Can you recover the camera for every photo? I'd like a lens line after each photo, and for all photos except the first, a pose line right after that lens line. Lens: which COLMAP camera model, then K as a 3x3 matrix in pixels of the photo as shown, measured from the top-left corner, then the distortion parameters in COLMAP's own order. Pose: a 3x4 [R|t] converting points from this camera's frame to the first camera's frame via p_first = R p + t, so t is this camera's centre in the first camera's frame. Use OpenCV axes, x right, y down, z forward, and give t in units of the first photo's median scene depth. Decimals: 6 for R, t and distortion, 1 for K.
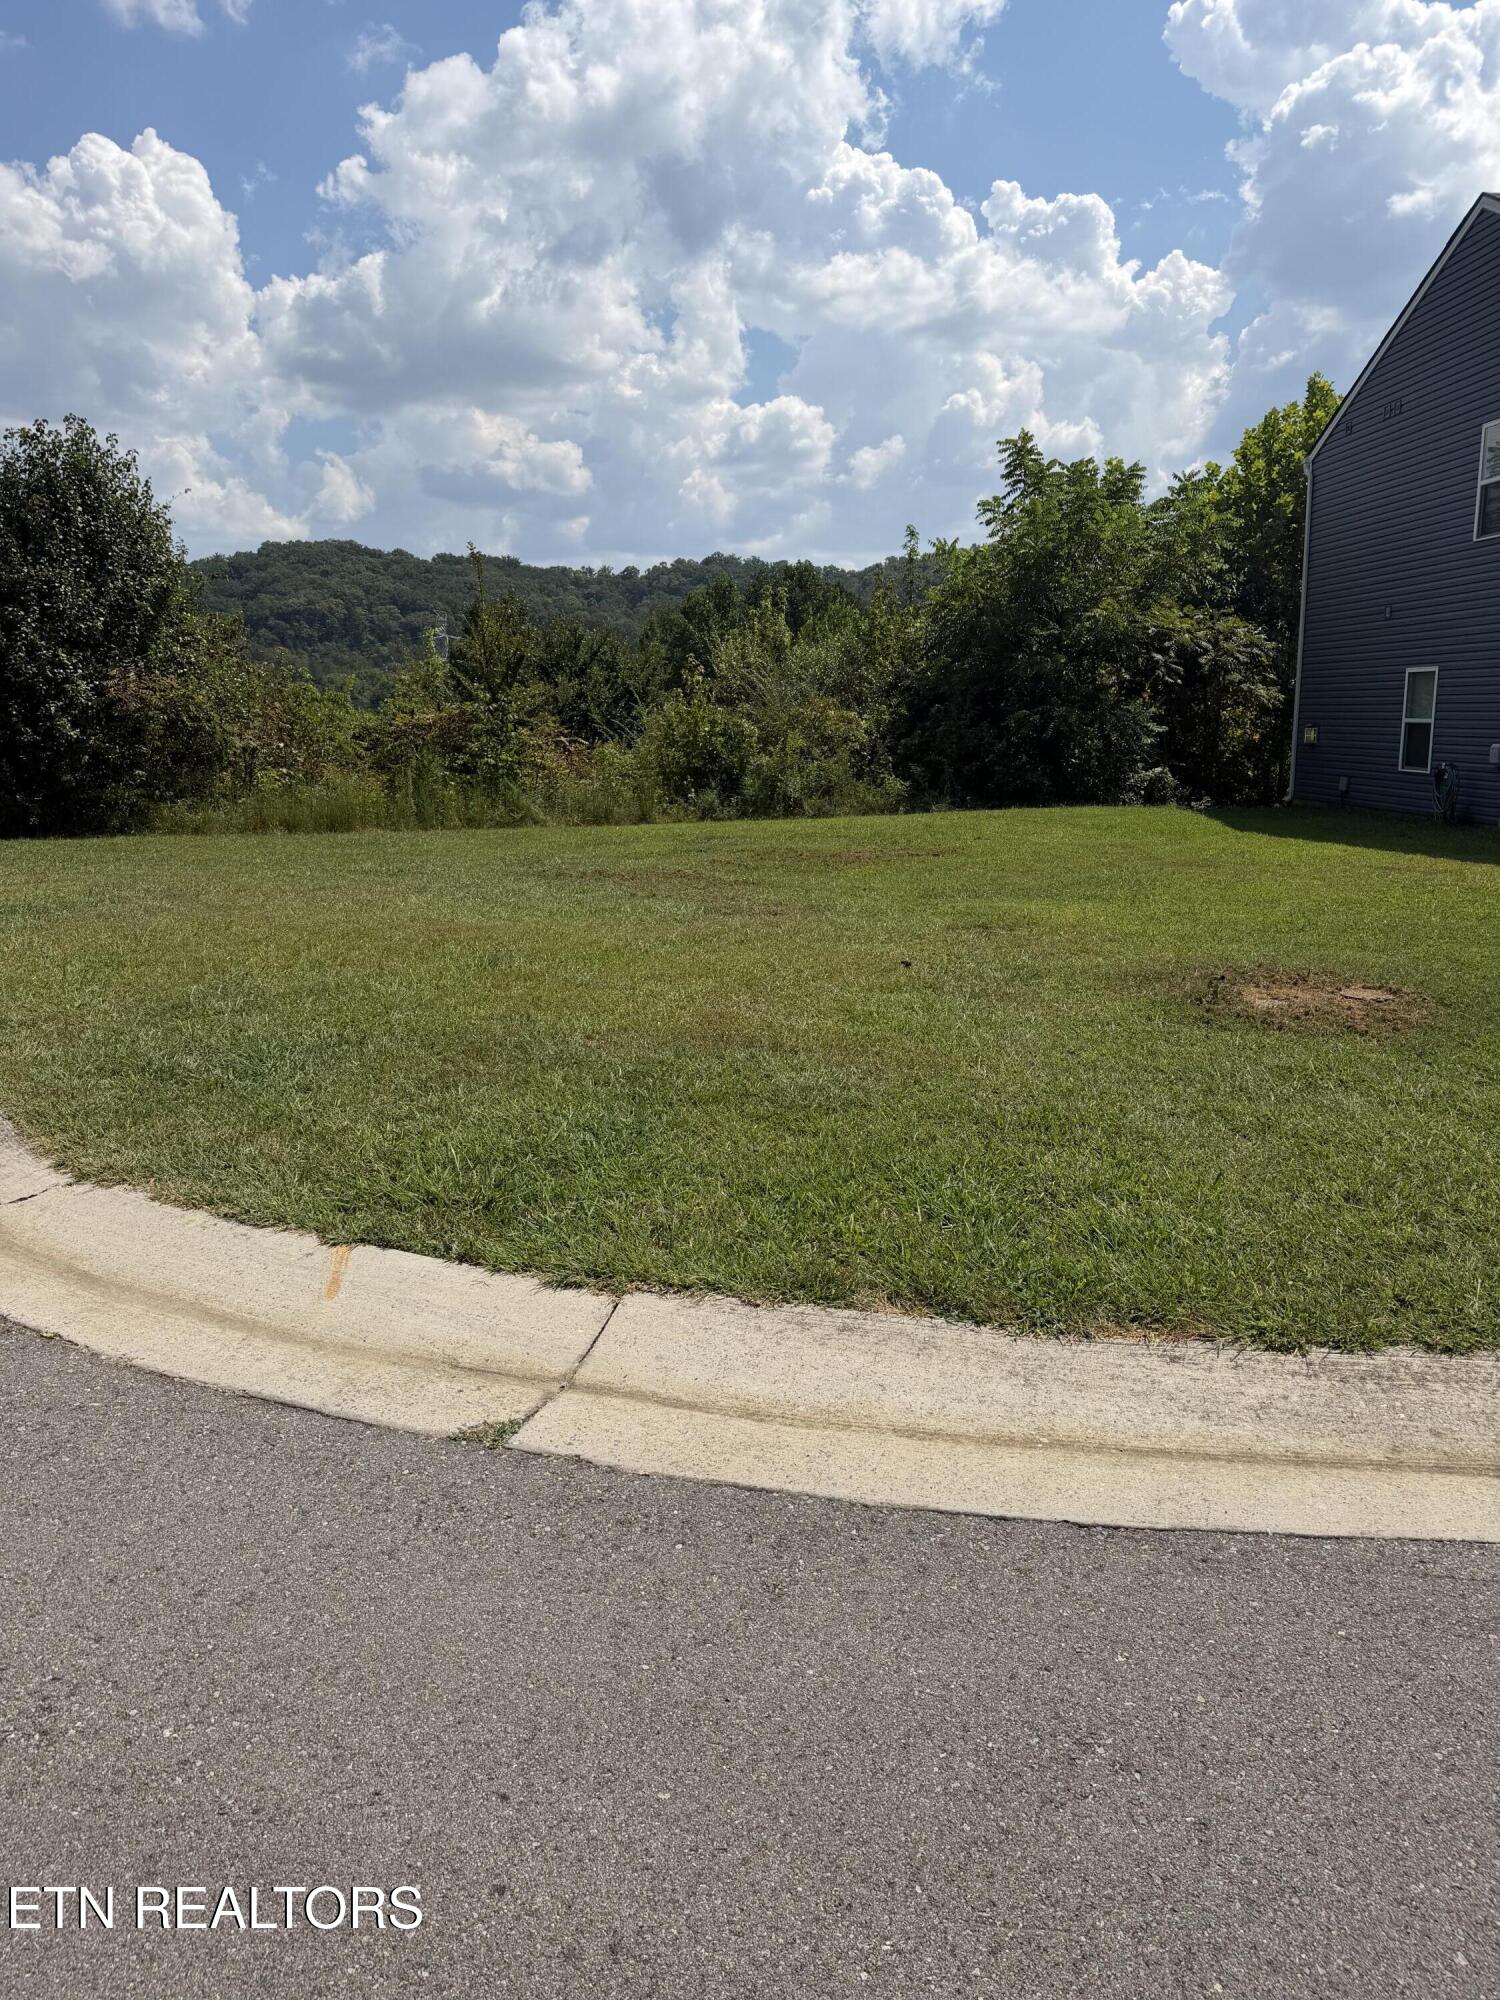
lens RADIAL K [[1413.2, 0, 750.0], [0, 1413.2, 1000.0], [0, 0, 1]] dist [0.126585, -0.257922]
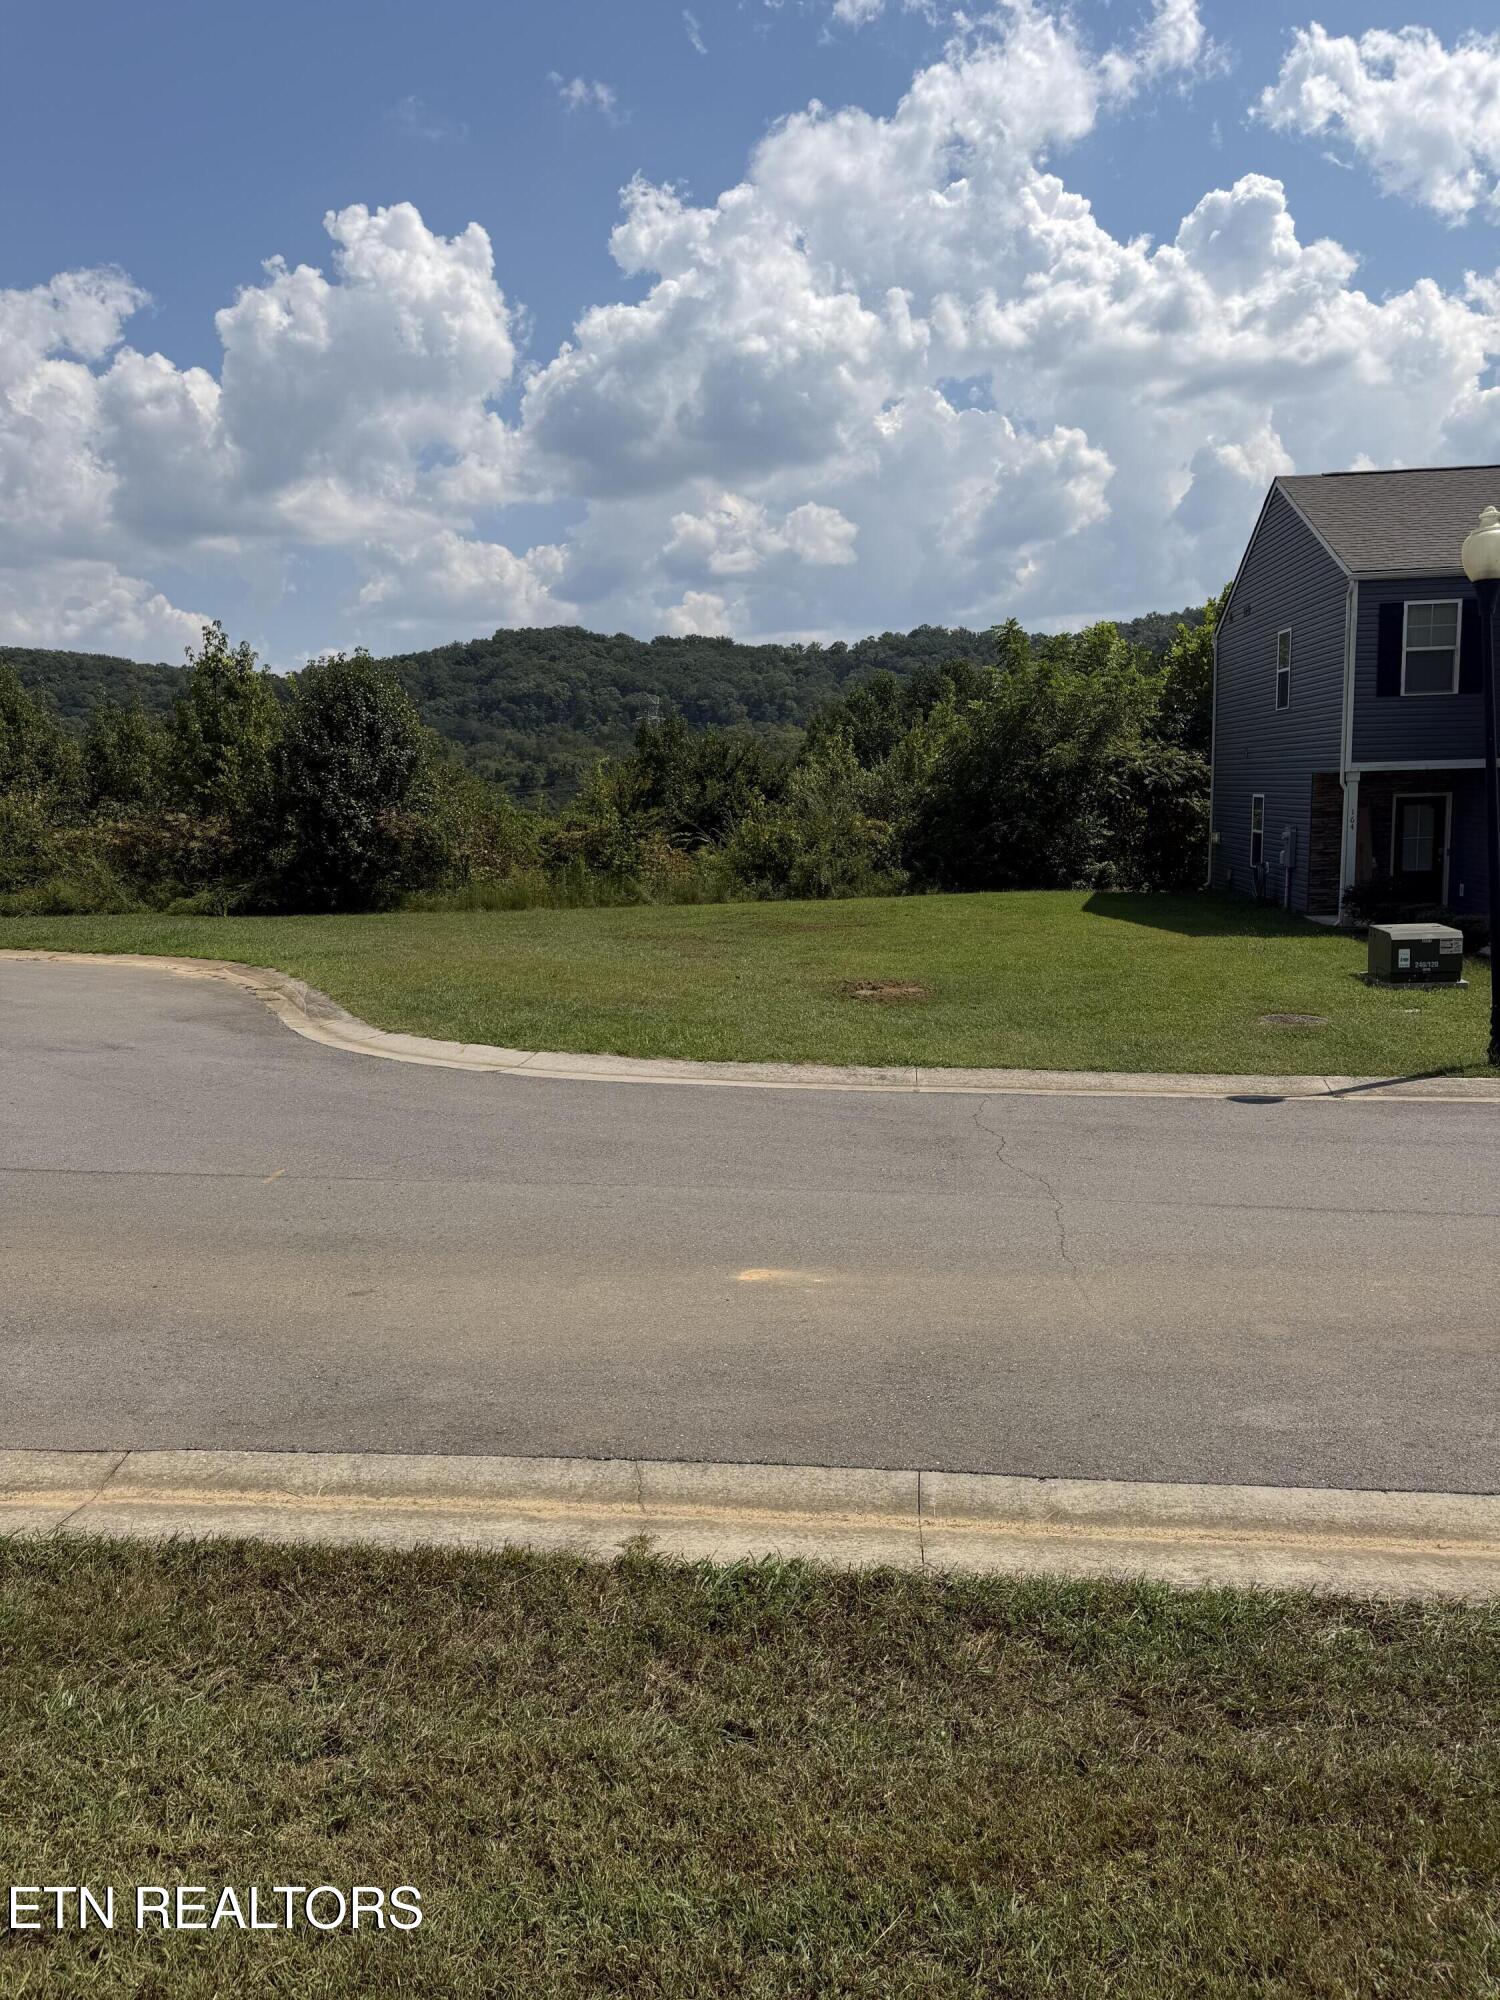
lens RADIAL K [[1448.6, 0, 750.0], [0, 1448.6, 1000.0], [0, 0, 1]] dist [0.073303, -0.090666]
pose [[0.988533, 0.009381, -0.150716, 0.173716], [-0.016374, 0.998843, -0.045223, 0.040571], [0.150118, 0.047172, 0.987542, -0.445300]]
